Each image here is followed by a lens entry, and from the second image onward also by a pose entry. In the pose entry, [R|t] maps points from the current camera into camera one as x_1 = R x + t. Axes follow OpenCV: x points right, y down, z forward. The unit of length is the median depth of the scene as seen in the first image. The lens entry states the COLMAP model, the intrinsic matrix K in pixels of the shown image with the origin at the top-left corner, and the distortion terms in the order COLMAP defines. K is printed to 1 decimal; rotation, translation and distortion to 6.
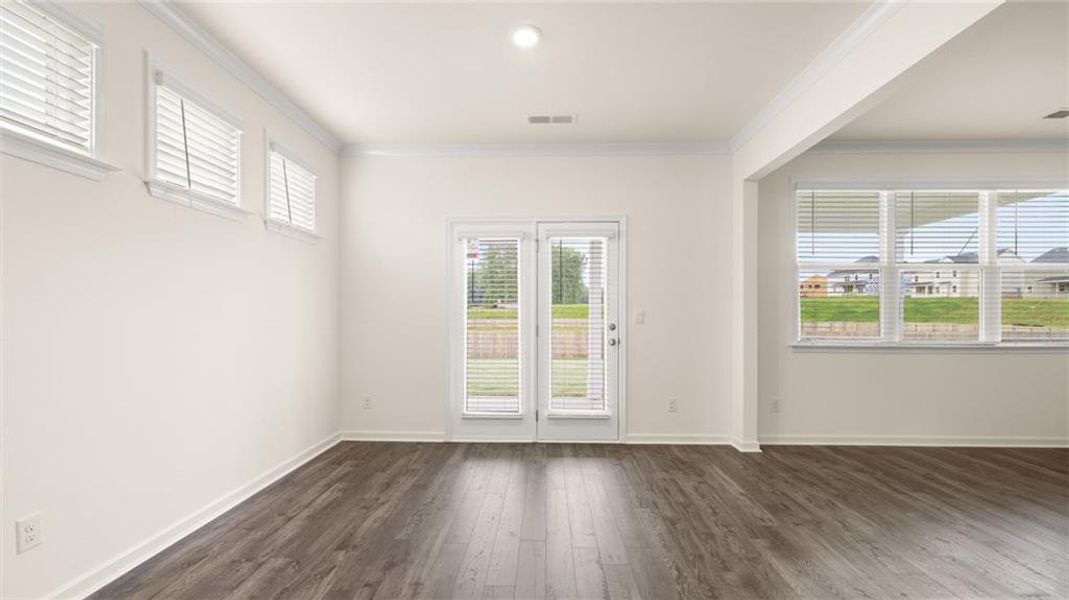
lens RADIAL K [[465.9, 0, 541.8], [0, 465.9, 311.3], [0, 0, 1]] dist [0.035375, 0.000015]
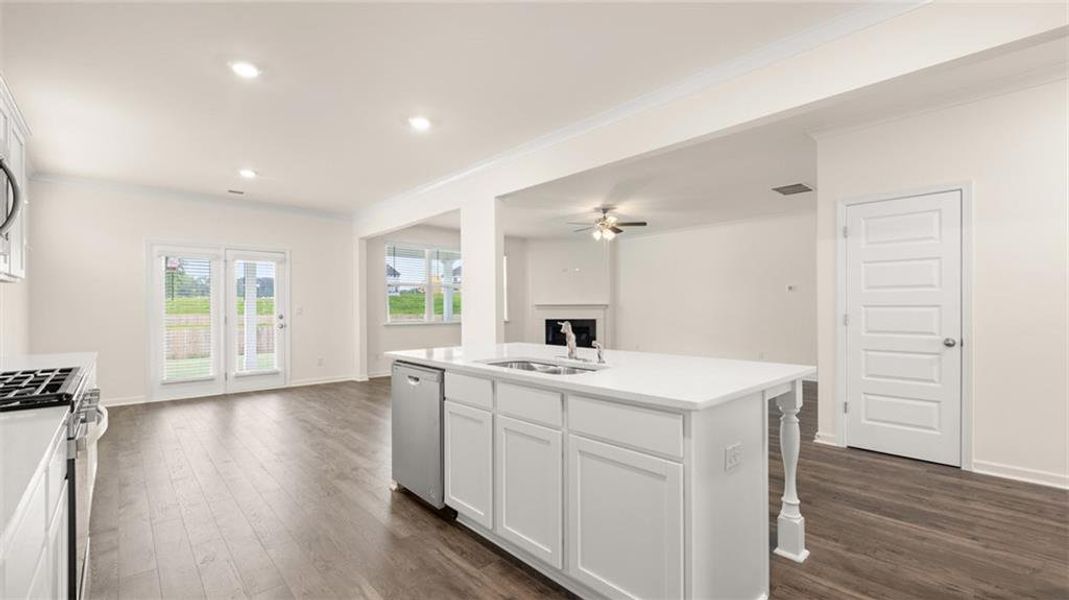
lens RADIAL K [[455.7, 0, 534.3], [0, 455.7, 312.6], [0, 0, 1]] dist [0.000541, -0.000052]
pose [[0.727735, -0.010487, 0.685778, -0.302628], [0.001312, 0.999903, 0.013899, -0.002273], [-0.685857, -0.009215, 0.727678, -0.784109]]
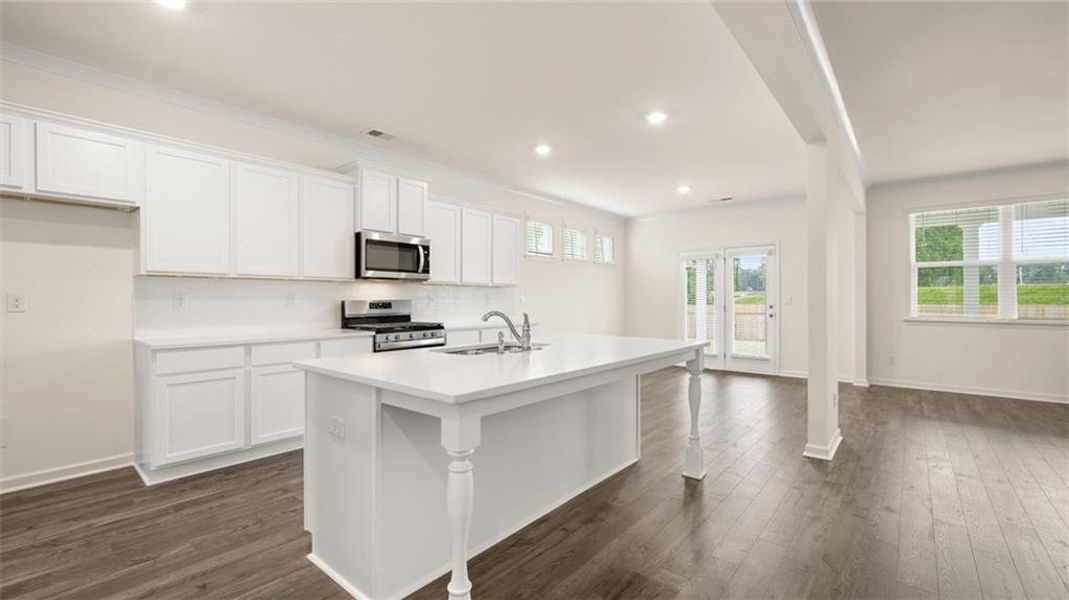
lens RADIAL K [[445.3, 0, 532.3], [0, 445.3, 300.3], [0, 0, 1]] dist [-0.011585, -0.000467]
pose [[0.764402, -0.002822, -0.644734, 0.537811], [0.007635, 0.999960, 0.004674, -0.003299], [0.644695, -0.008495, 0.764393, -0.806553]]
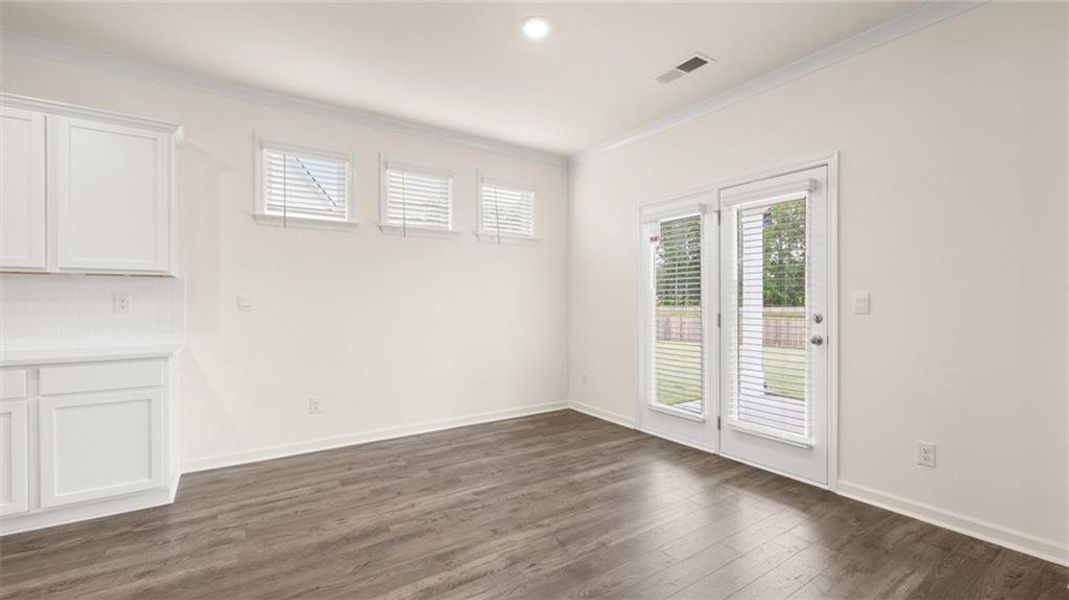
lens RADIAL K [[470.7, 0, 534.5], [0, 470.7, 300.0], [0, 0, 1]] dist [0.061481, -0.000036]
pose [[0.573000, -0.007155, -0.819524, 0.504428], [0.009087, 0.999956, -0.002377, 0.004272], [0.819505, -0.006085, 0.573039, 0.251197]]
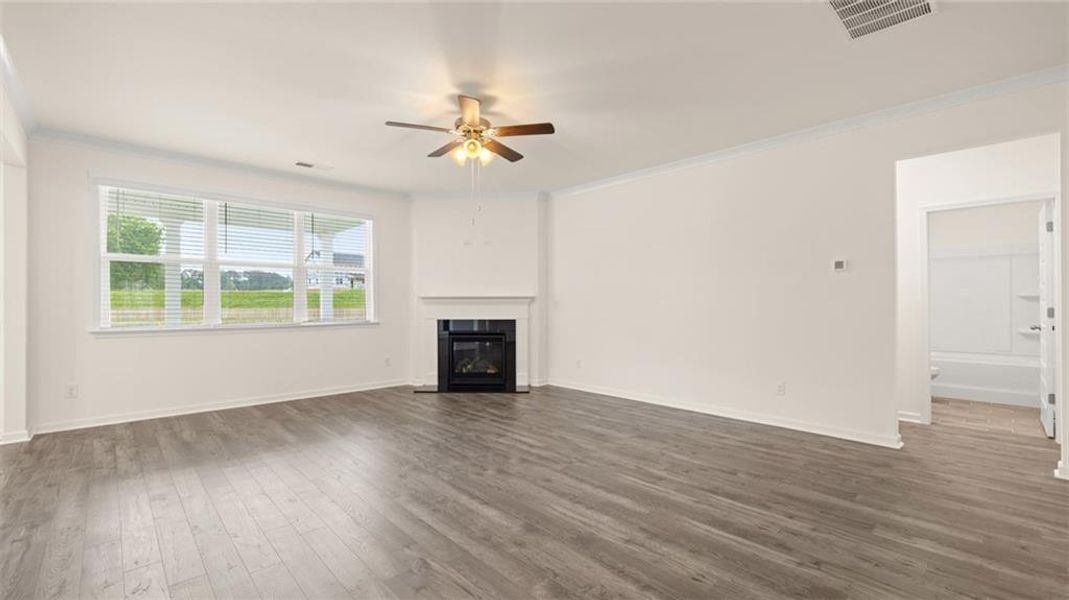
lens RADIAL K [[445.3, 0, 532.3], [0, 445.3, 300.3], [0, 0, 1]] dist [-0.011585, -0.000467]
pose [[0.711920, 0.000571, 0.702260, 0.550349], [-0.001289, 0.999999, 0.000494, 0.000509], [-0.702259, -0.001257, 0.711920, -0.386033]]
